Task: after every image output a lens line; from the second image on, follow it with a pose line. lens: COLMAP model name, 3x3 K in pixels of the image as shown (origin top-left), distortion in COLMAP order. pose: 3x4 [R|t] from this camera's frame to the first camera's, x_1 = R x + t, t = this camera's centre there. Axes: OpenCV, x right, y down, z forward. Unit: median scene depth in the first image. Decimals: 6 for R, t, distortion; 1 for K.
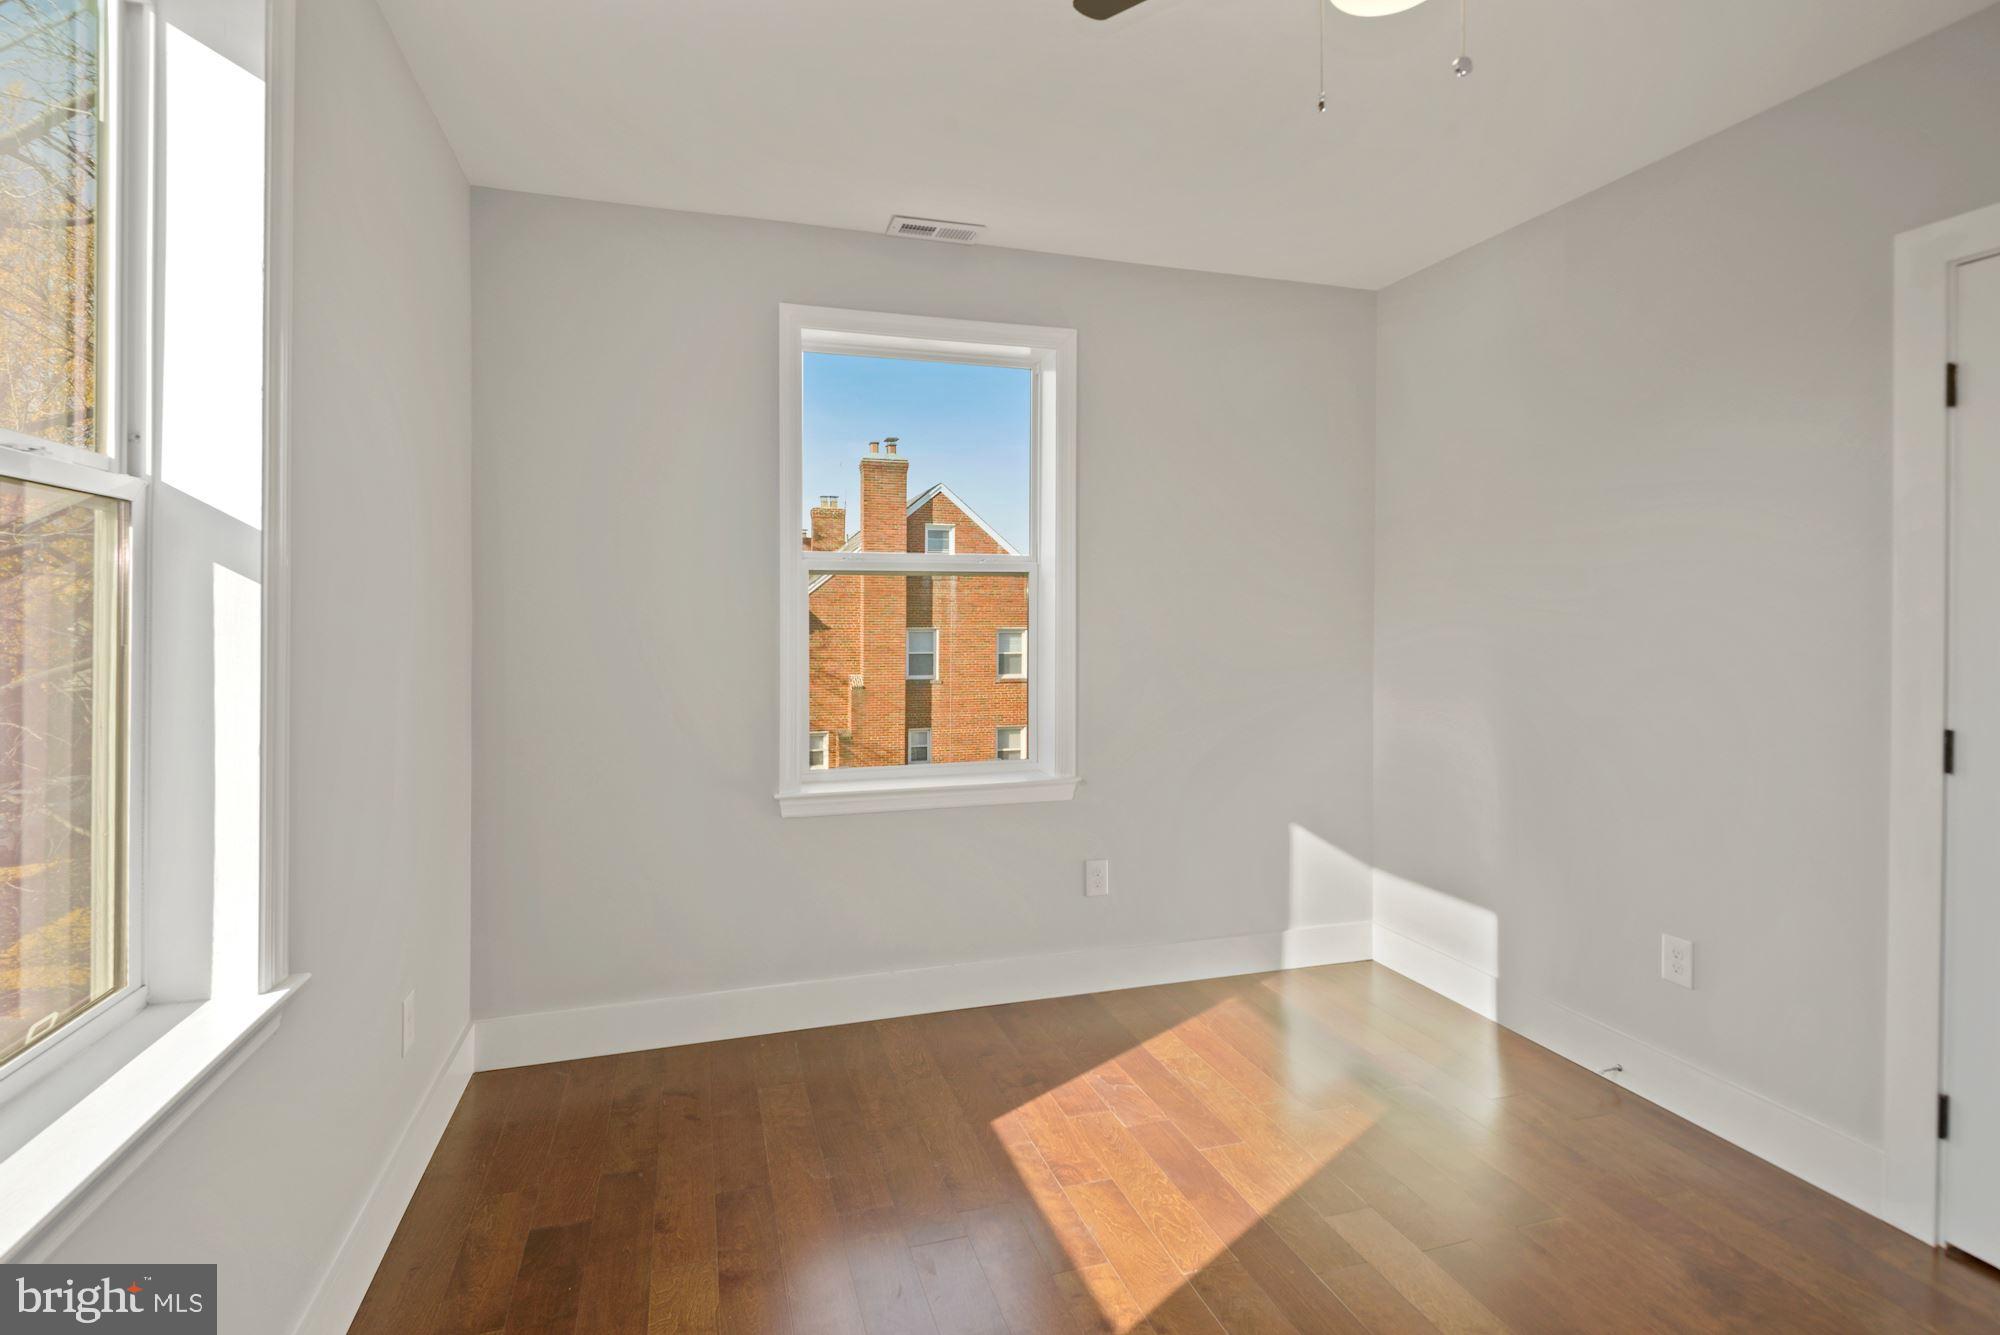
lens RADIAL K [[930.0, 0, 950.5], [0, 930.0, 617.5], [0, 0, 1]] dist [0.020722, 0.002151]
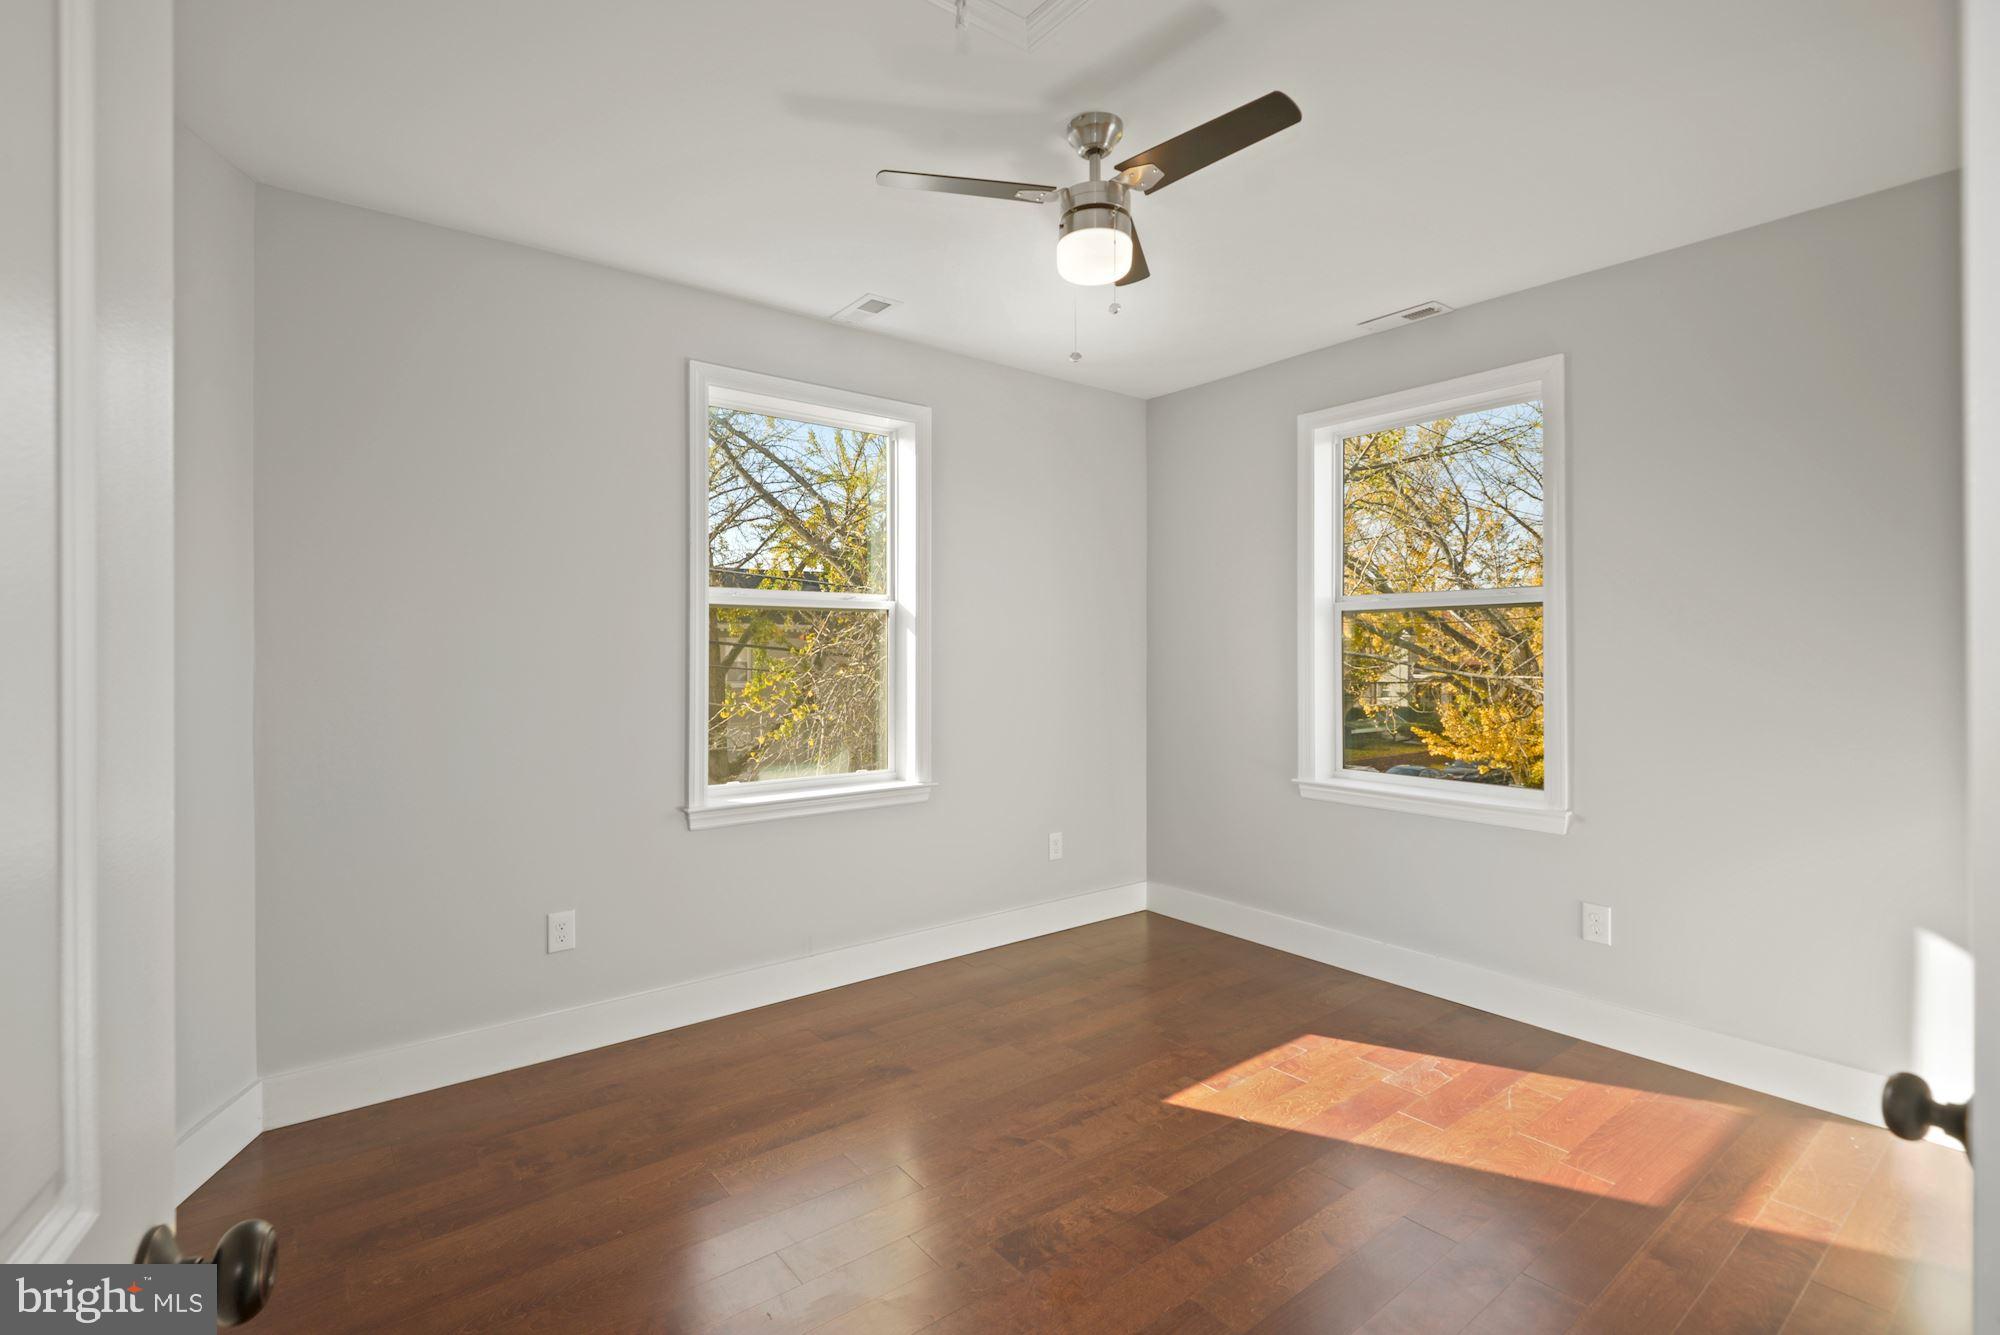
lens RADIAL K [[930.0, 0, 1002.3], [0, 930.0, 651.7], [0, 0, 1]] dist [0.020722, 0.002151]
pose [[0.384787, 0.004171, -0.922996, 0.985099], [0.000575, 0.999989, 0.004759, -0.001603], [0.923005, -0.002362, 0.384780, 0.094828]]
